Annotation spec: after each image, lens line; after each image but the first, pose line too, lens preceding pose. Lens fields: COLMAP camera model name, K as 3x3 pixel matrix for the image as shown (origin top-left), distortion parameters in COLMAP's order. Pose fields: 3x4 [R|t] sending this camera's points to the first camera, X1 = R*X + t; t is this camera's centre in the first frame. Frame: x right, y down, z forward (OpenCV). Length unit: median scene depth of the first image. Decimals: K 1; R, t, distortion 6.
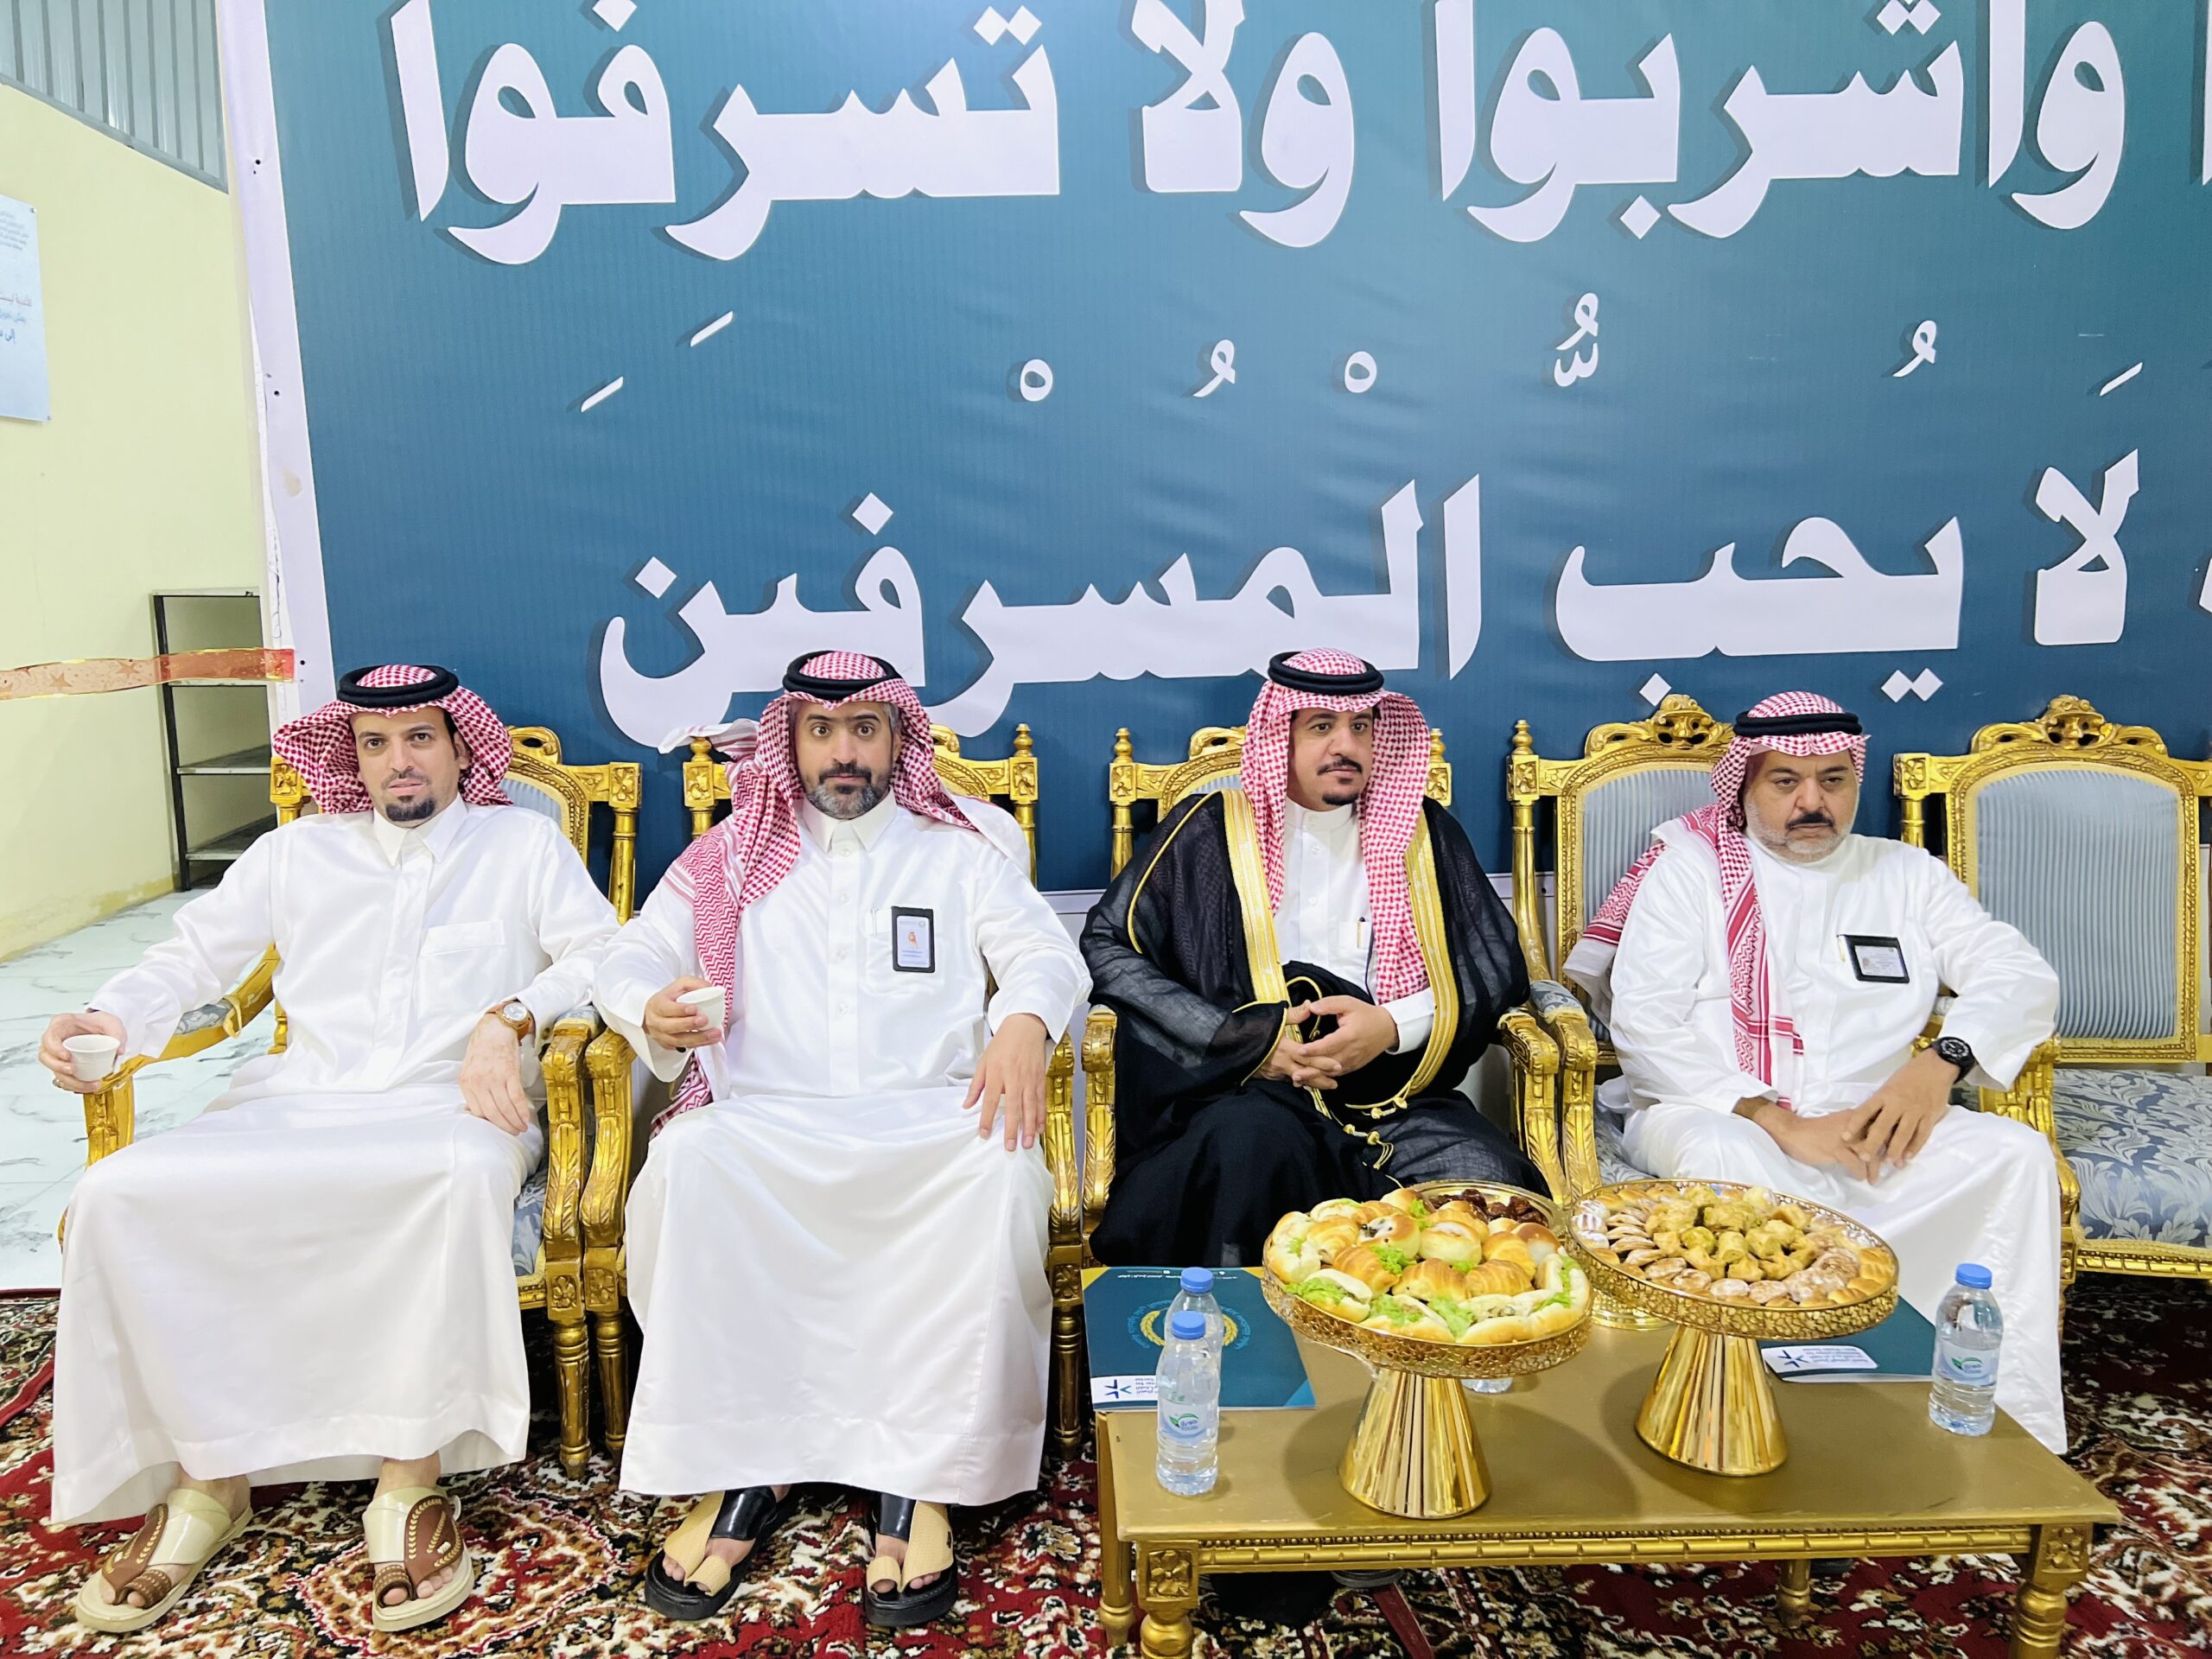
lens RADIAL K [[1695.0, 0, 1061.2], [0, 1695.0, 839.7], [0, 0, 1]] dist [0.057239, -0.075777]
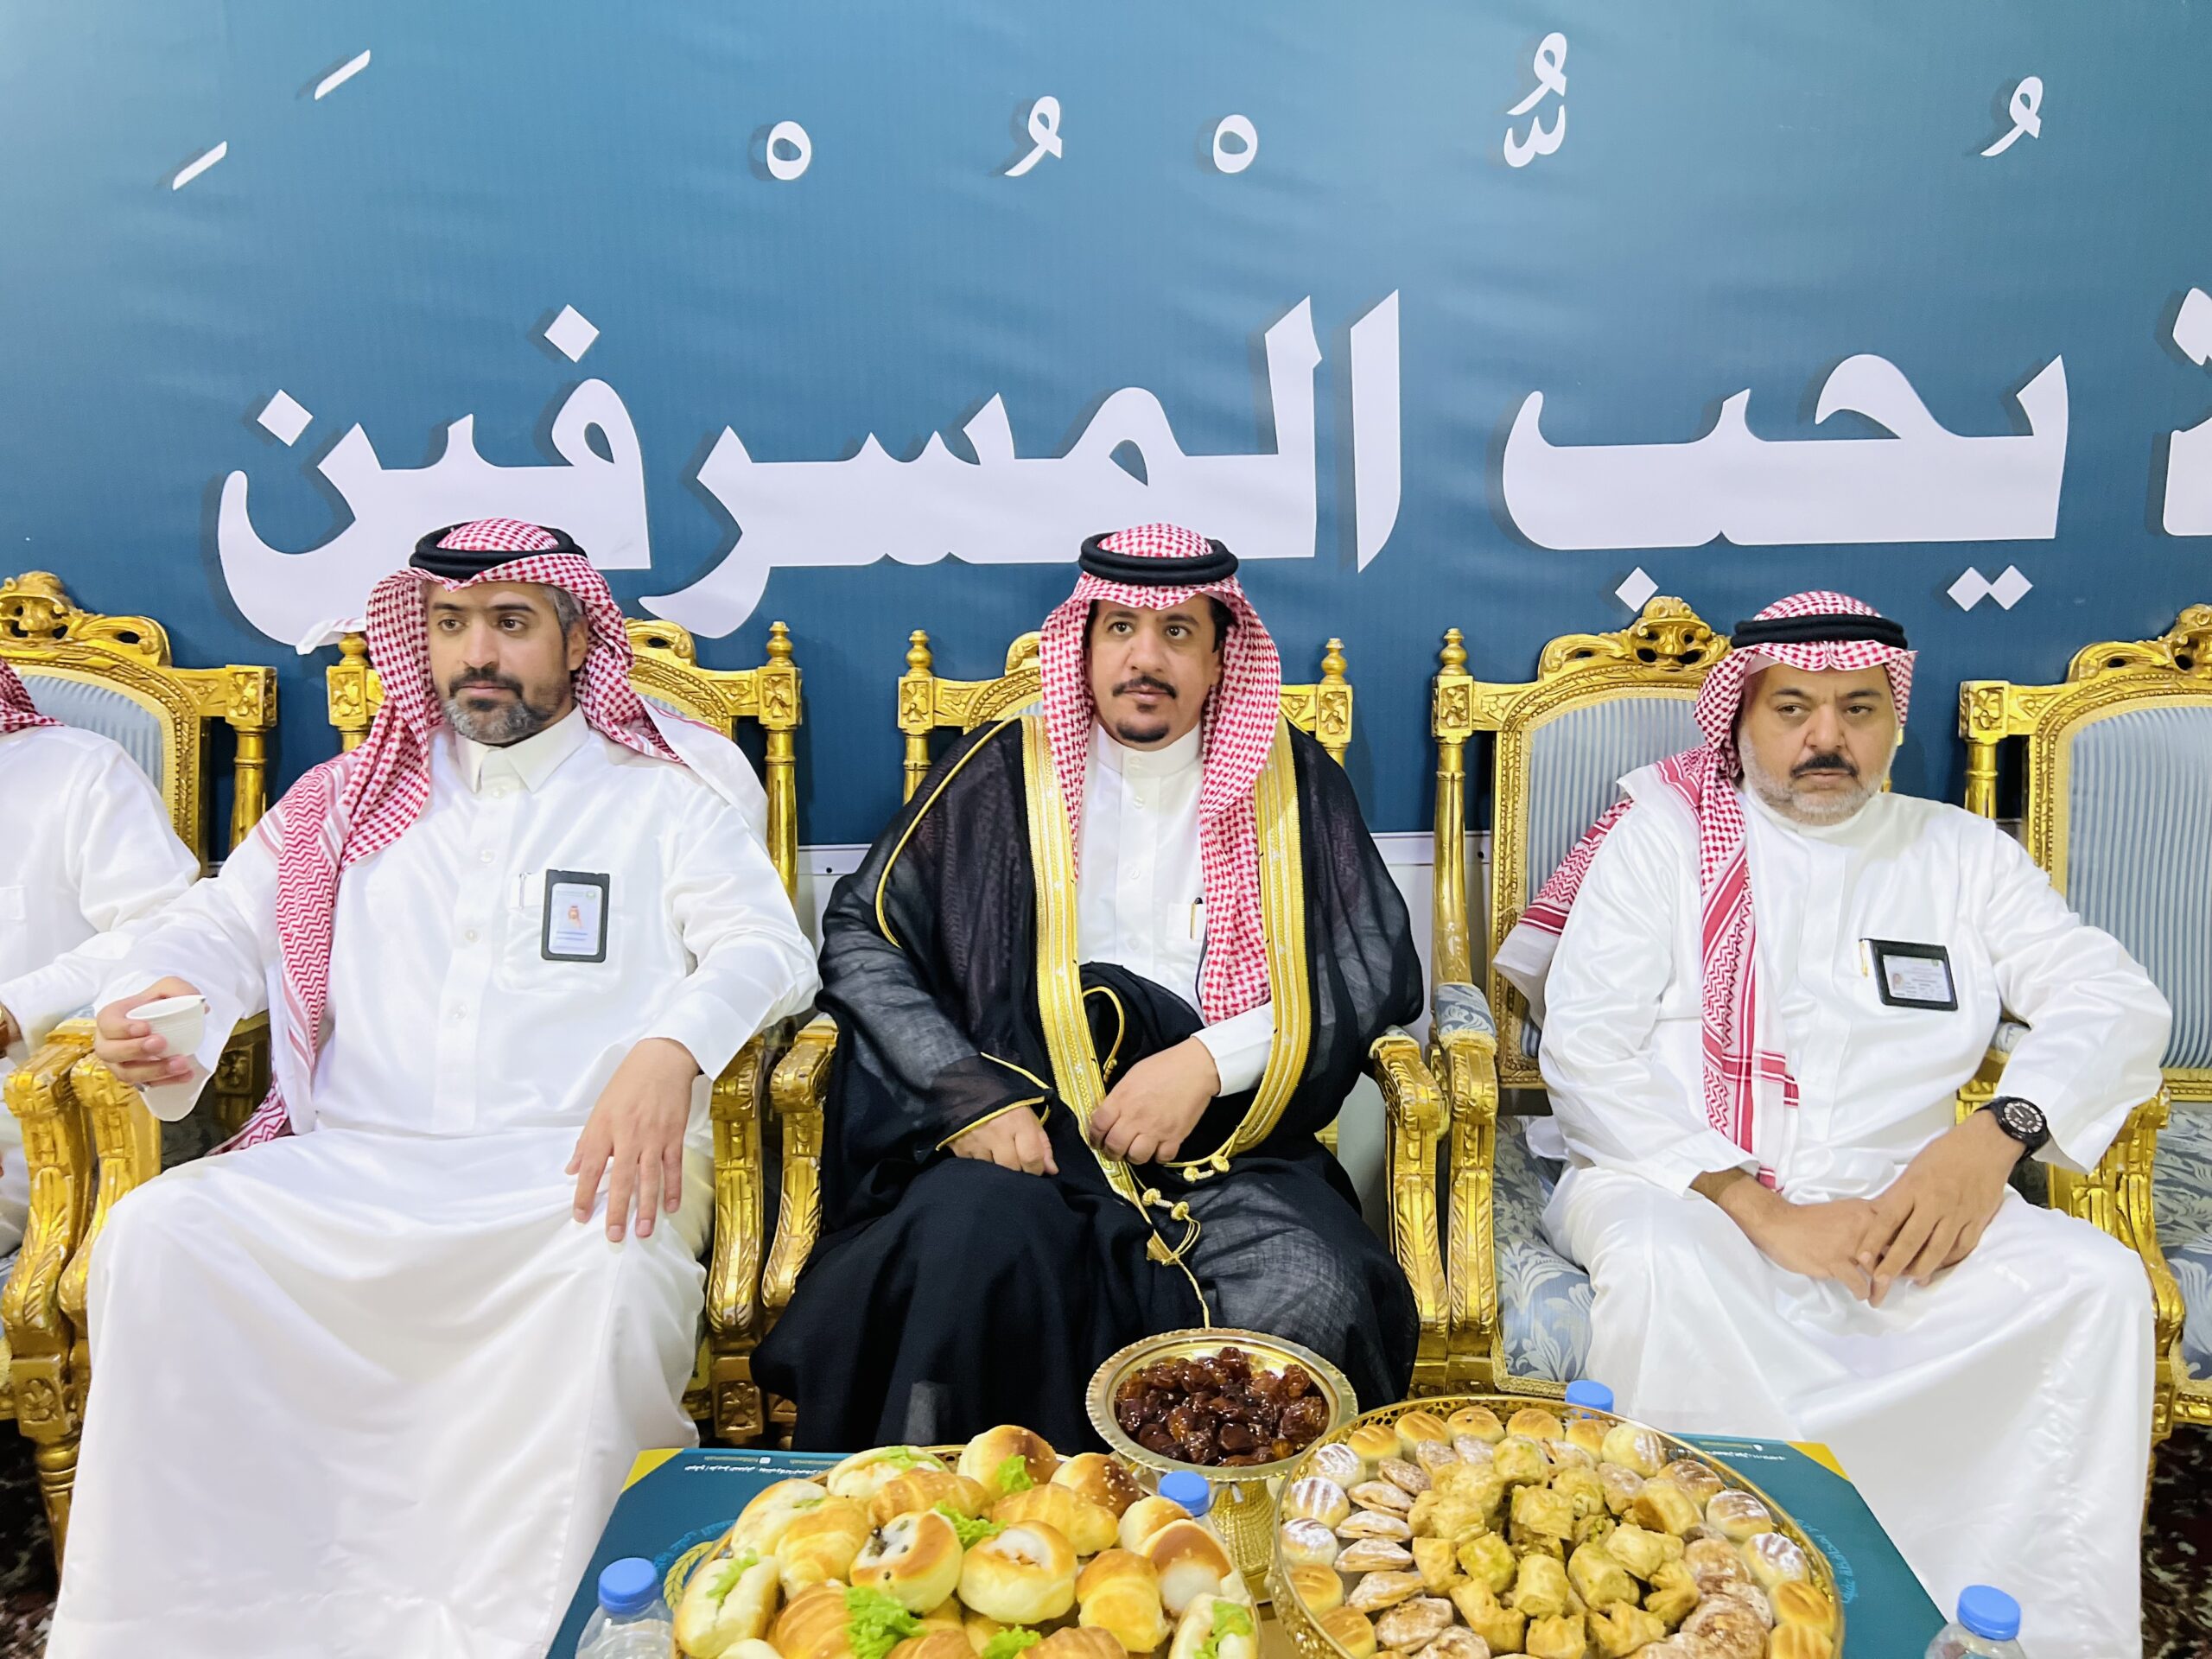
lens RADIAL K [[1661.5, 0, 1106.0], [0, 1661.5, 829.5], [0, 0, 1]] dist [0.054055, -0.071067]
pose [[0.998937, 0.020044, -0.041501, 0.159689], [-0.017796, 0.998391, 0.053848, -0.019917], [0.042514, -0.053052, 0.997686, 0.275624]]
